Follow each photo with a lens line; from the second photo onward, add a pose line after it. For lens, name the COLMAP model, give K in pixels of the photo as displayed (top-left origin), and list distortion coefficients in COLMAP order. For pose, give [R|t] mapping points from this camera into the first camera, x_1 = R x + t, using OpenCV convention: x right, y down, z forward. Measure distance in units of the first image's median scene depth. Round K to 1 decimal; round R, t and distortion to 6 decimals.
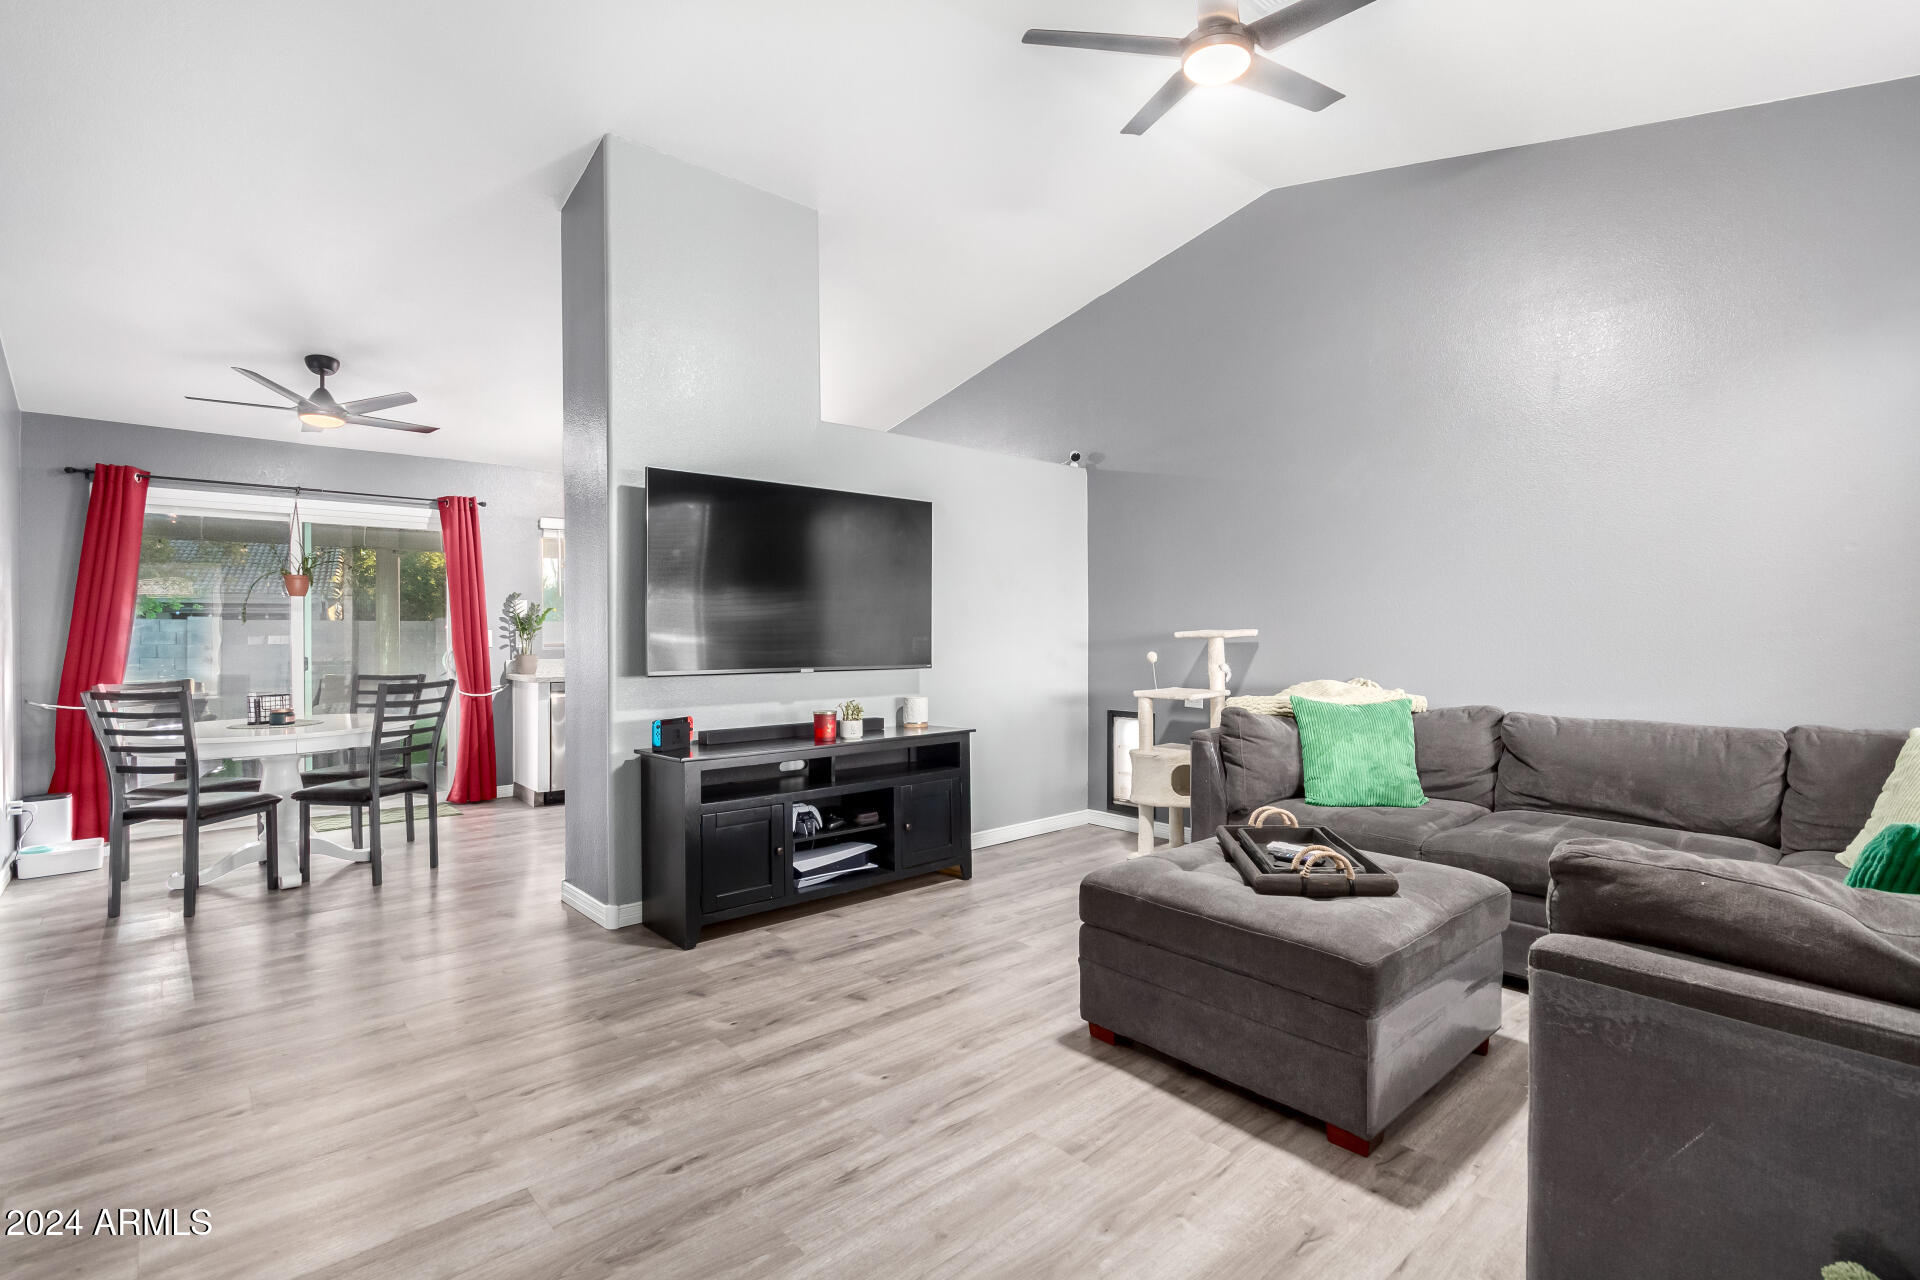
lens RADIAL K [[894.6, 0, 970.6], [0, 894.6, 646.8], [0, 0, 1]] dist [0.004464, 0.000361]
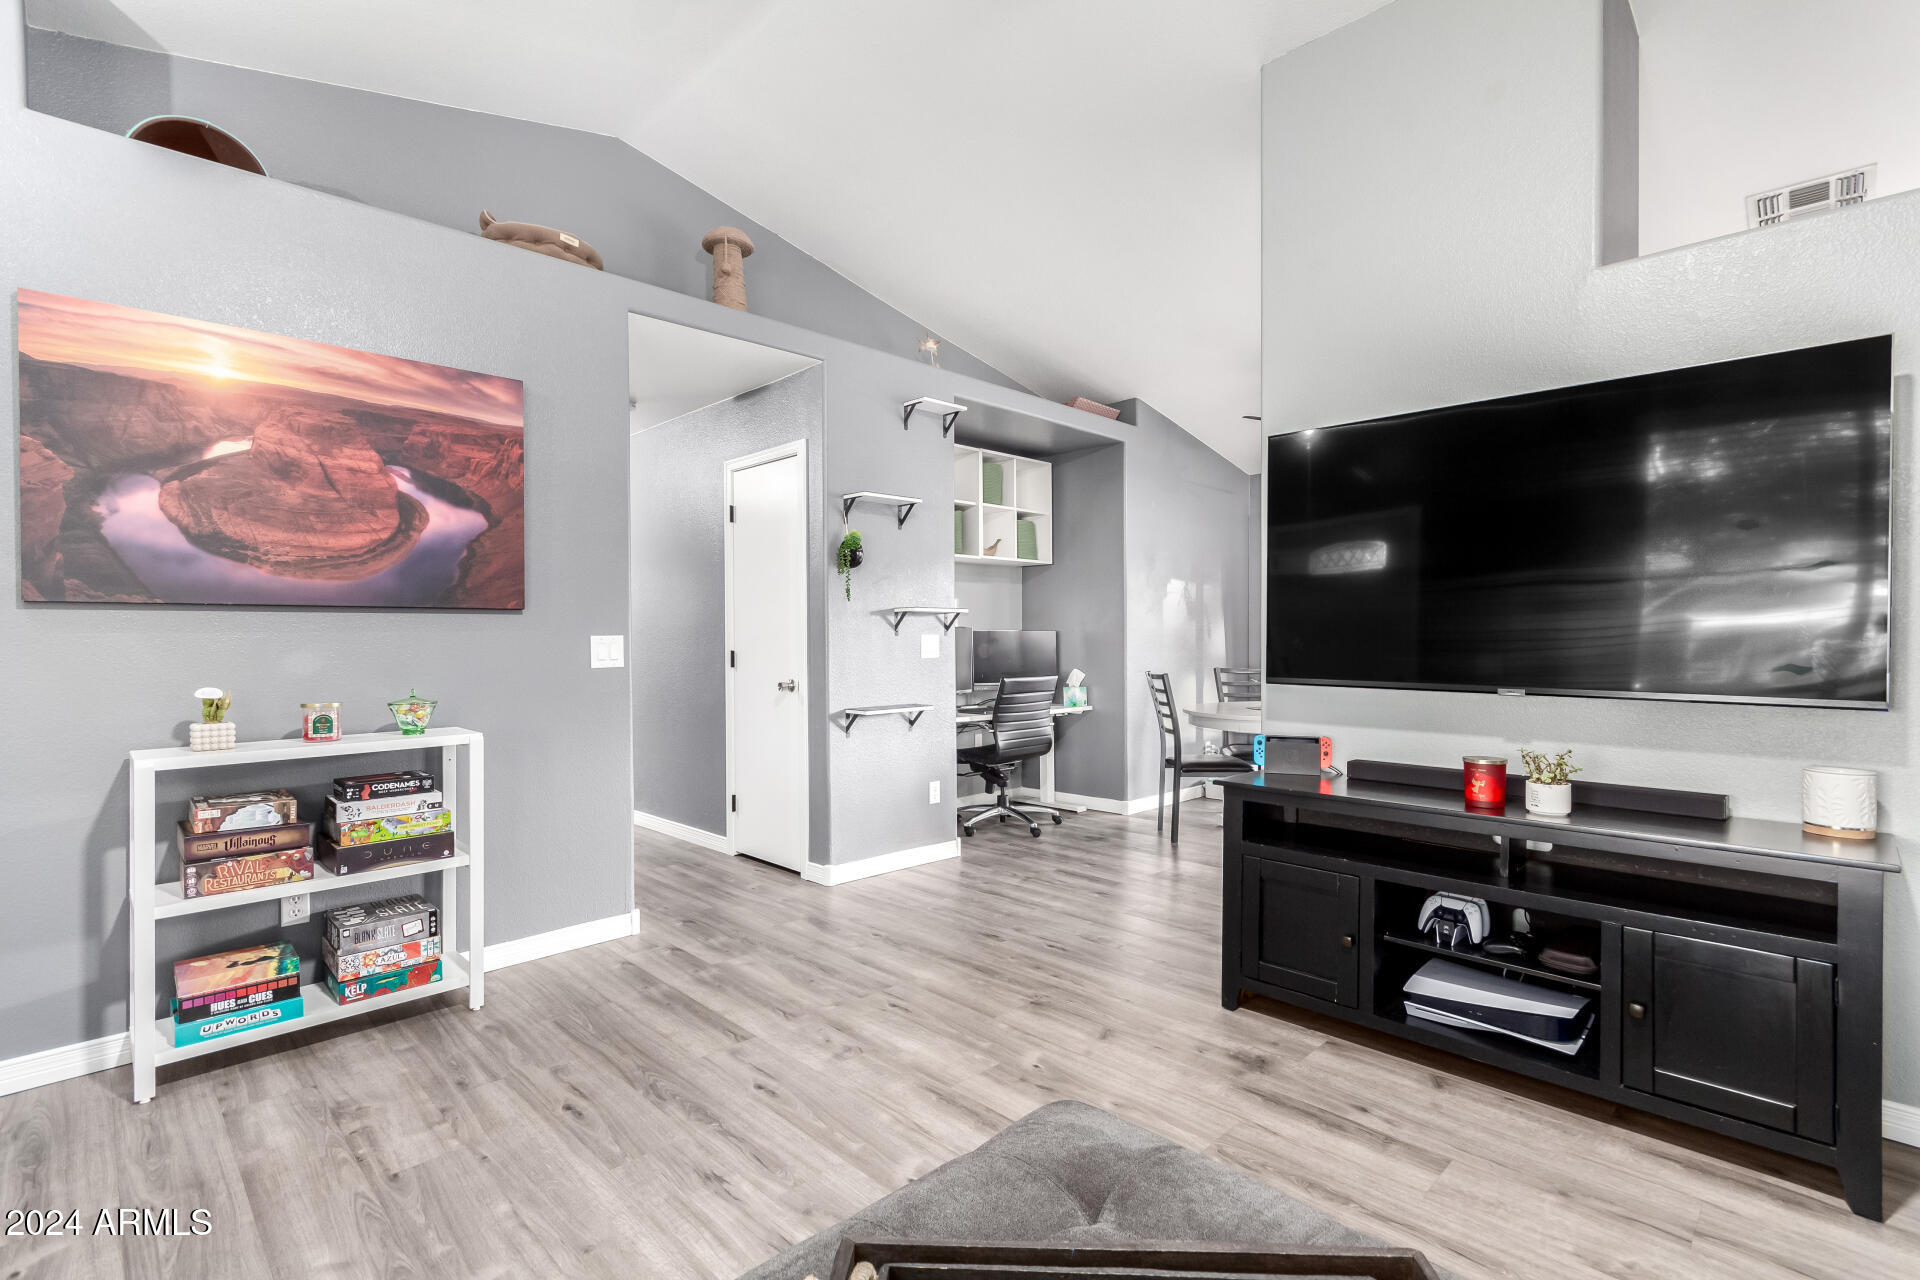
lens RADIAL K [[894.6, 0, 980.2], [0, 894.6, 627.6], [0, 0, 1]] dist [0.004464, 0.000361]
pose [[0.057156, -0.000776, -0.998365, 0.539613], [-0.012089, 0.999926, -0.001469, -0.016669], [0.998292, 0.012153, 0.057143, 0.753425]]
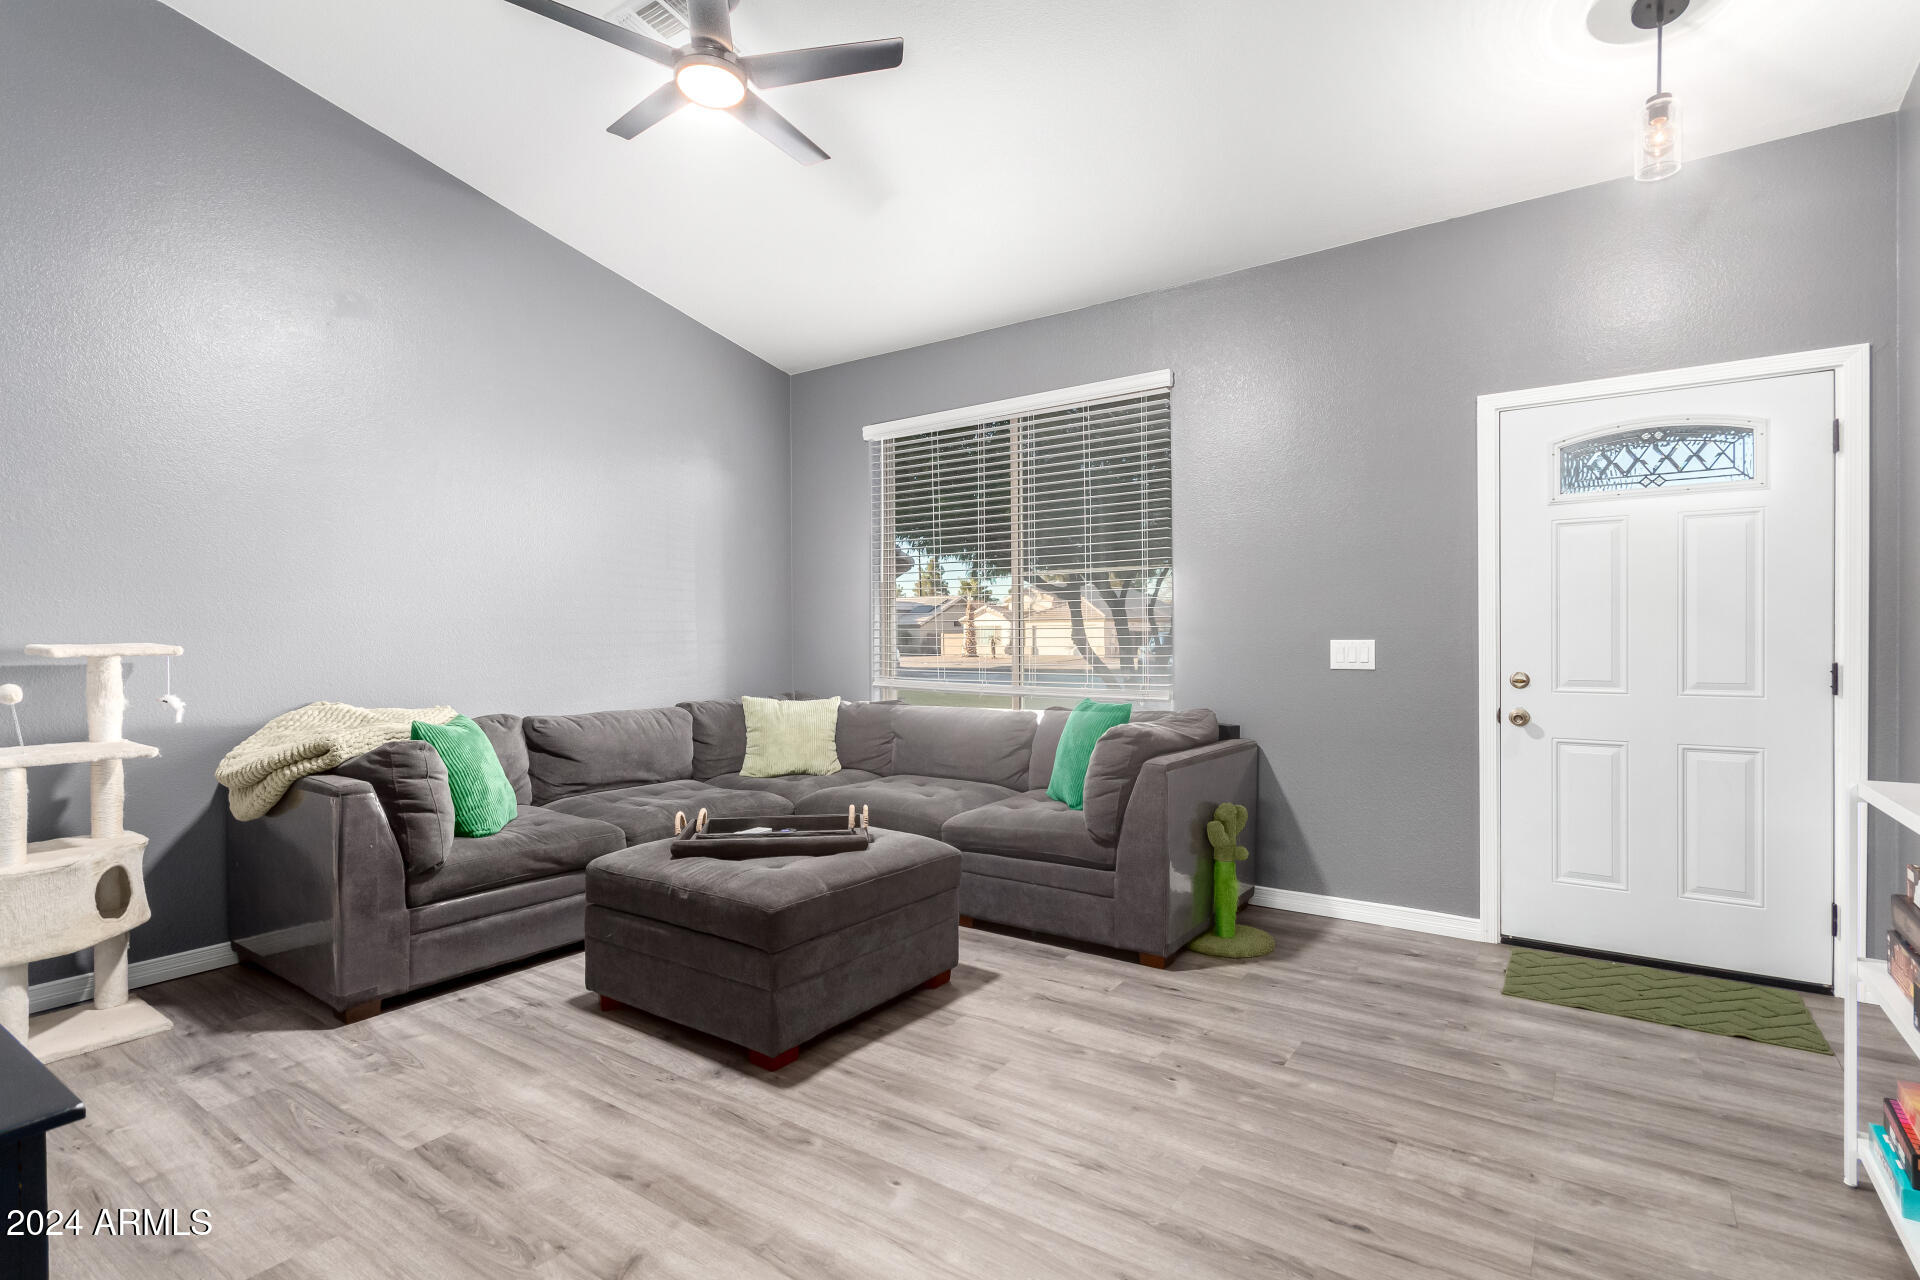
lens RADIAL K [[894.6, 0, 961.4], [0, 894.6, 646.5], [0, 0, 1]] dist [0.004464, 0.000361]
pose [[-0.213454, 0.003037, 0.976948, -0.670301], [0.027023, 0.999631, 0.002797, -0.001802], [-0.976579, 0.026997, -0.213457, 0.822267]]
